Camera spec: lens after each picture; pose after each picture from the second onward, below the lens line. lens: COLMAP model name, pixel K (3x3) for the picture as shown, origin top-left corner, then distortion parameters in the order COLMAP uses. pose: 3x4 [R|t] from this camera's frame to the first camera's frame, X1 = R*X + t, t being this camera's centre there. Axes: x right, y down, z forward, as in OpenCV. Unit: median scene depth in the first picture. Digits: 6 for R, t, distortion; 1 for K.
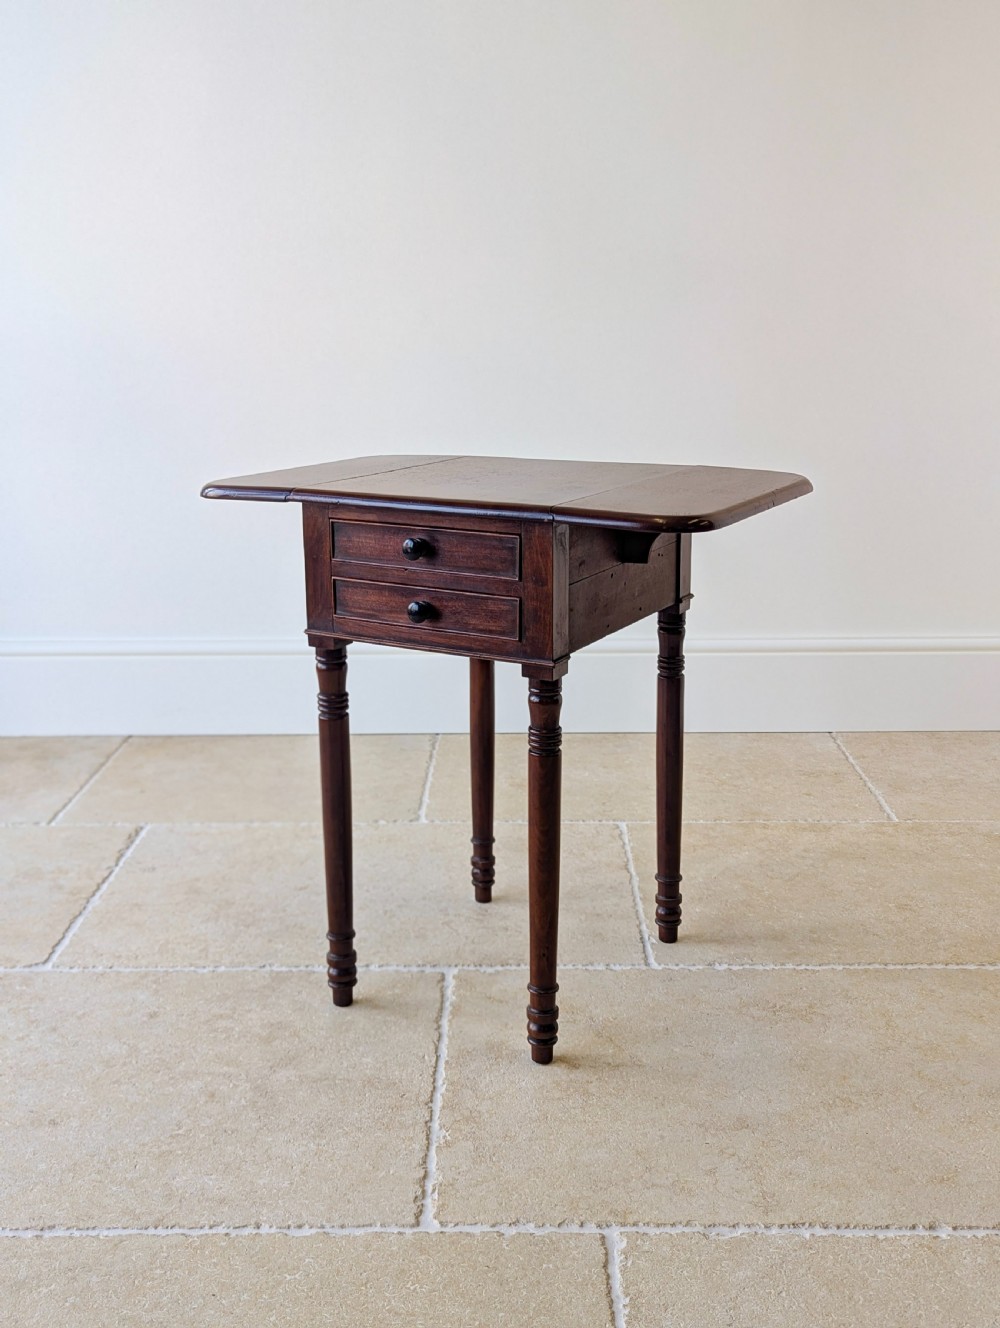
lens RADIAL K [[1305.6, 0, 497.0], [0, 1305.6, 643.7], [0, 0, 1]] dist [0.042471, 0.015093]
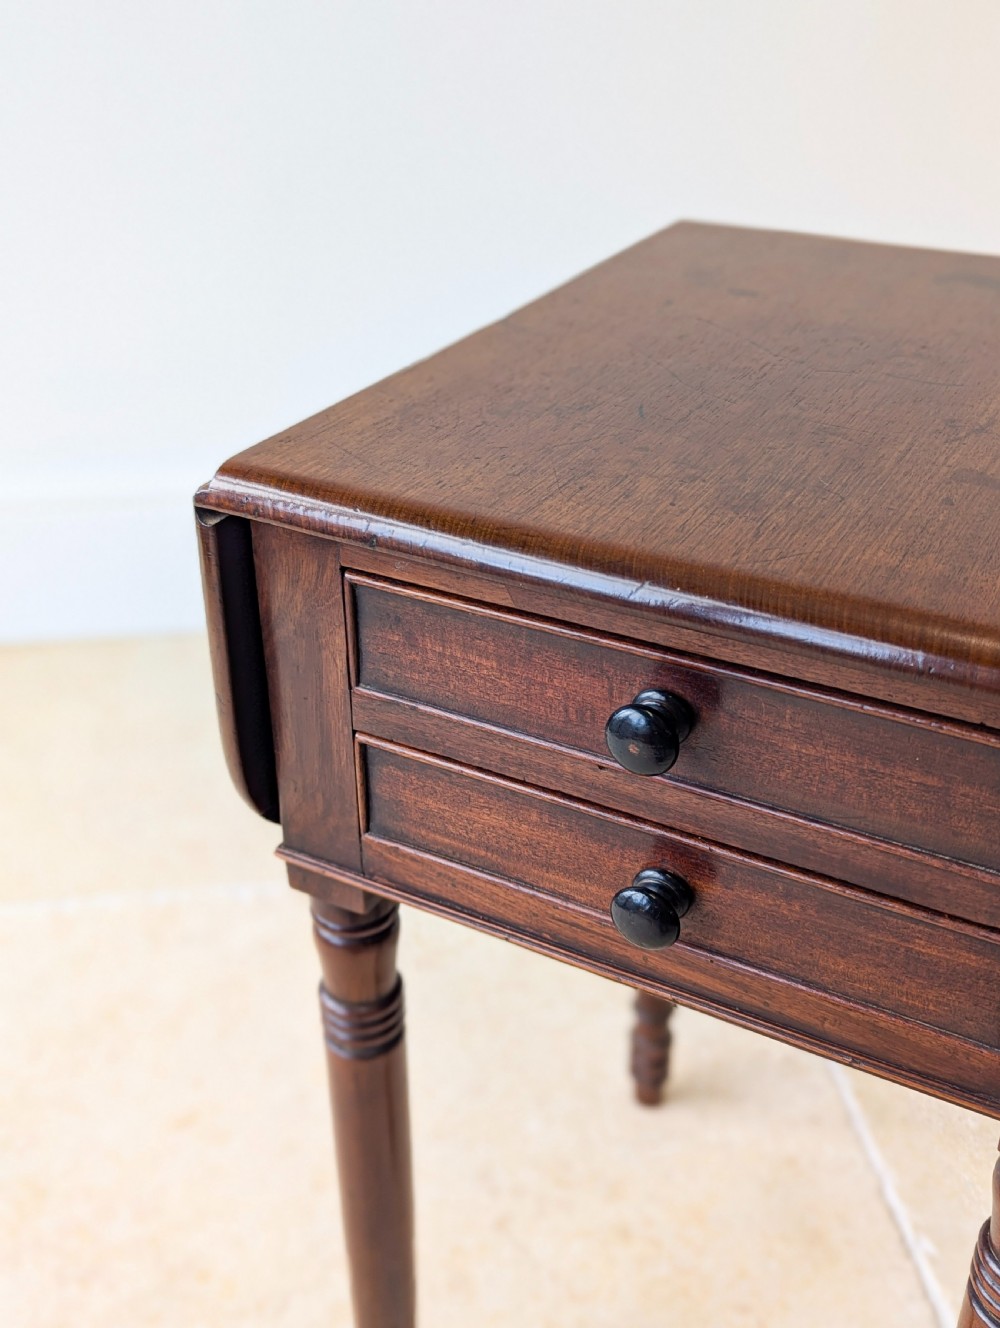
lens RADIAL K [[1362.8, 0, 537.6], [0, 1362.8, 663.9], [0, 0, 1]] dist [0.072757, -0.011030]
pose [[0.999705, 0.002228, 0.024185, -0.089539], [-0.008419, 0.965831, 0.259035, -0.155093], [-0.022781, -0.259162, 0.965565, 0.678880]]
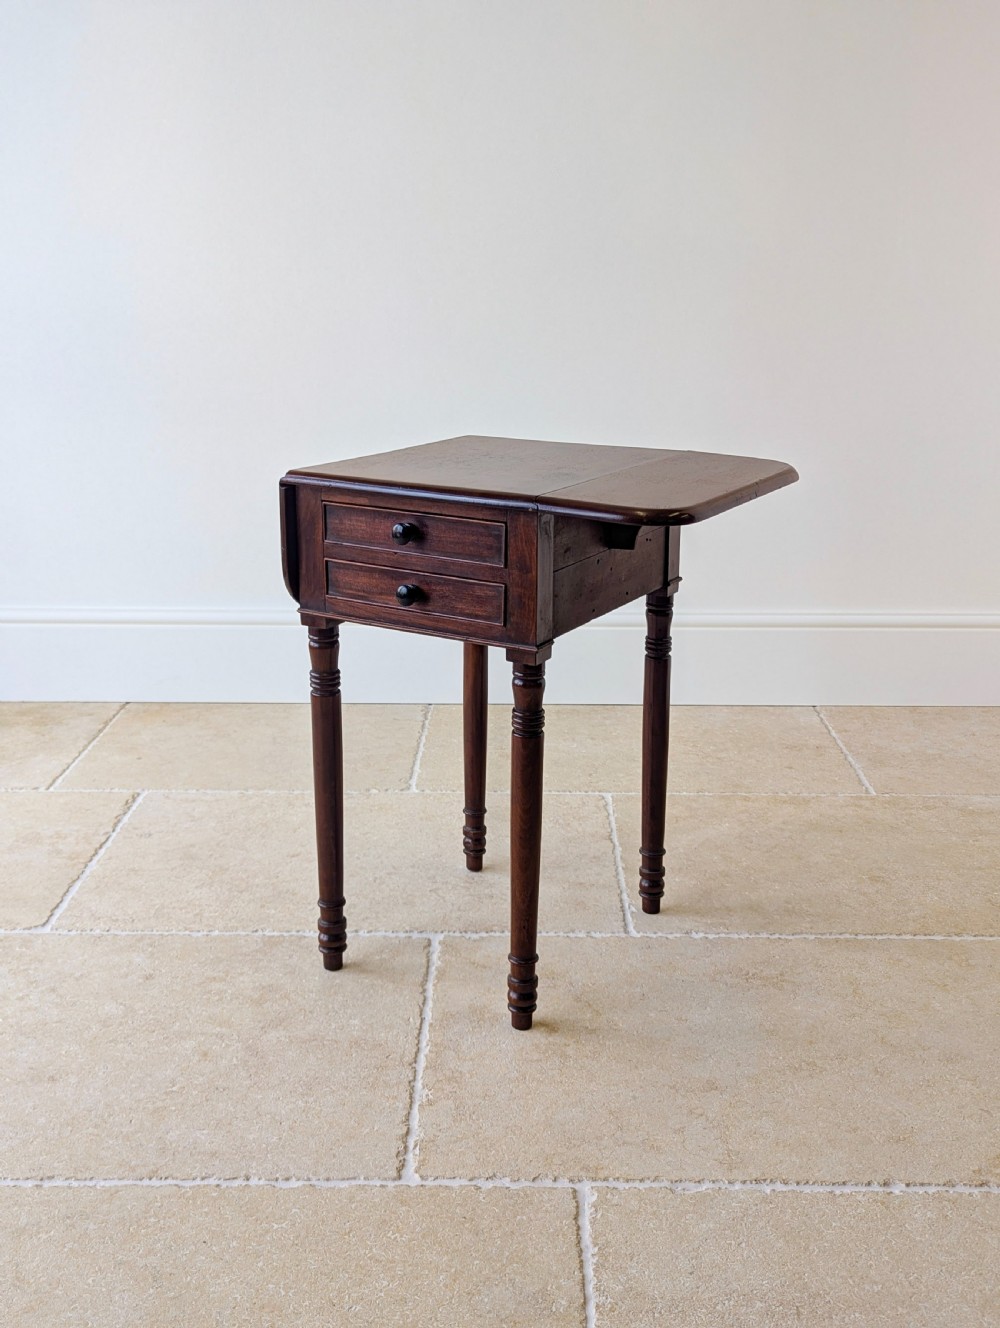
lens RADIAL K [[1305.5, 0, 502.3], [0, 1305.5, 634.0], [0, 0, 1]] dist [0.053250, -0.008044]
pose [[0.999932, 0.010471, 0.005230, 0.009861], [-0.010575, 0.999736, 0.020387, -0.013227], [-0.005015, -0.020441, 0.999778, -0.036394]]
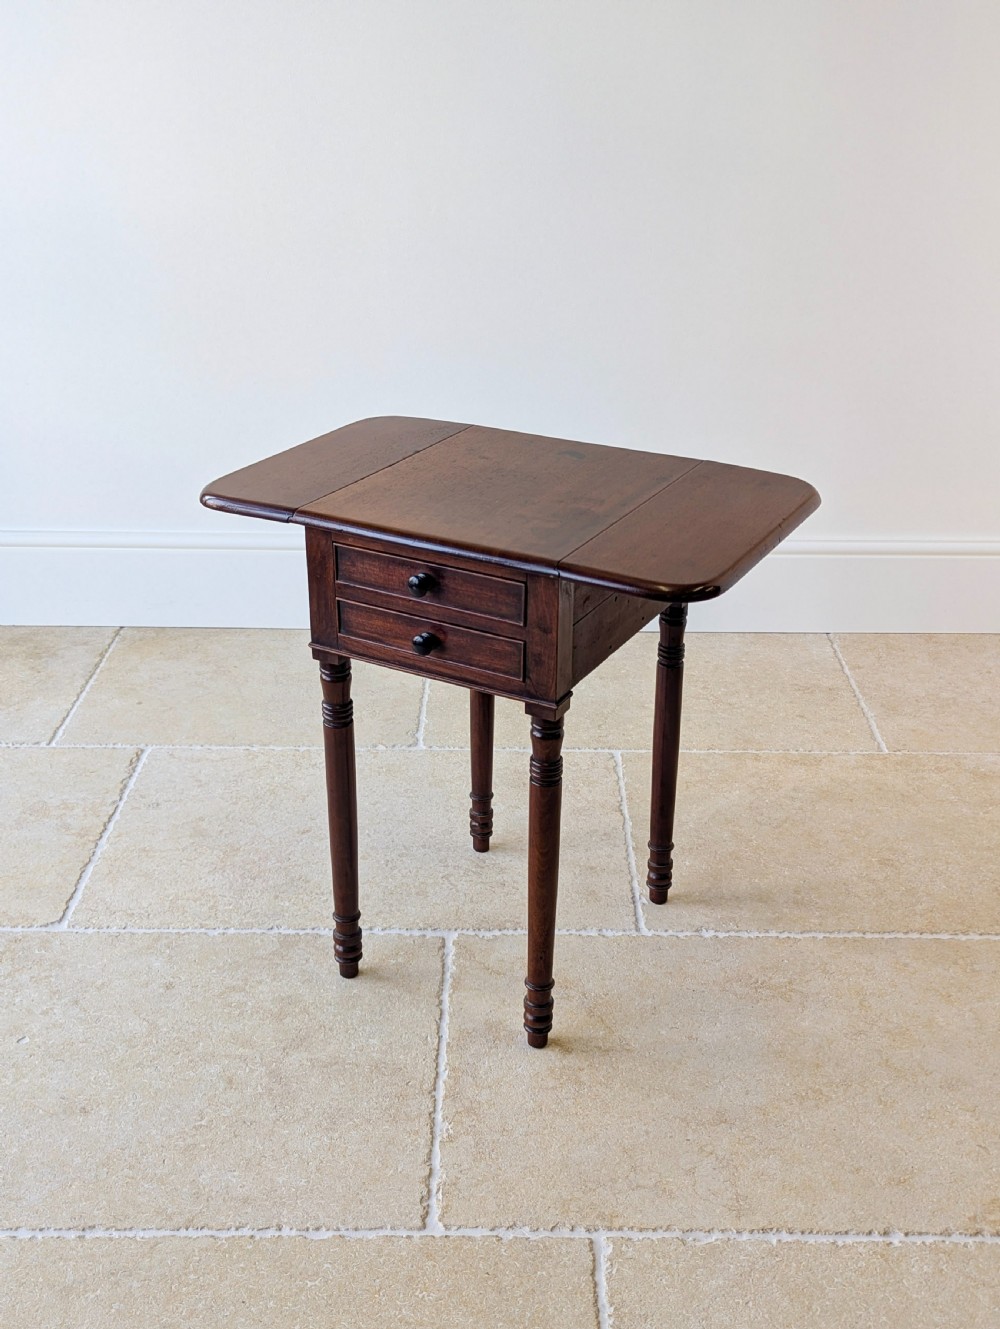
lens RADIAL K [[1351.1, 0, 506.2], [0, 1351.1, 669.7], [0, 0, 1]] dist [0.068933, -0.041804]
pose [[0.999829, 0.010329, 0.015355, -0.011407], [-0.013147, 0.980400, 0.196577, -0.202056], [-0.013023, -0.196745, 0.980368, -0.027274]]
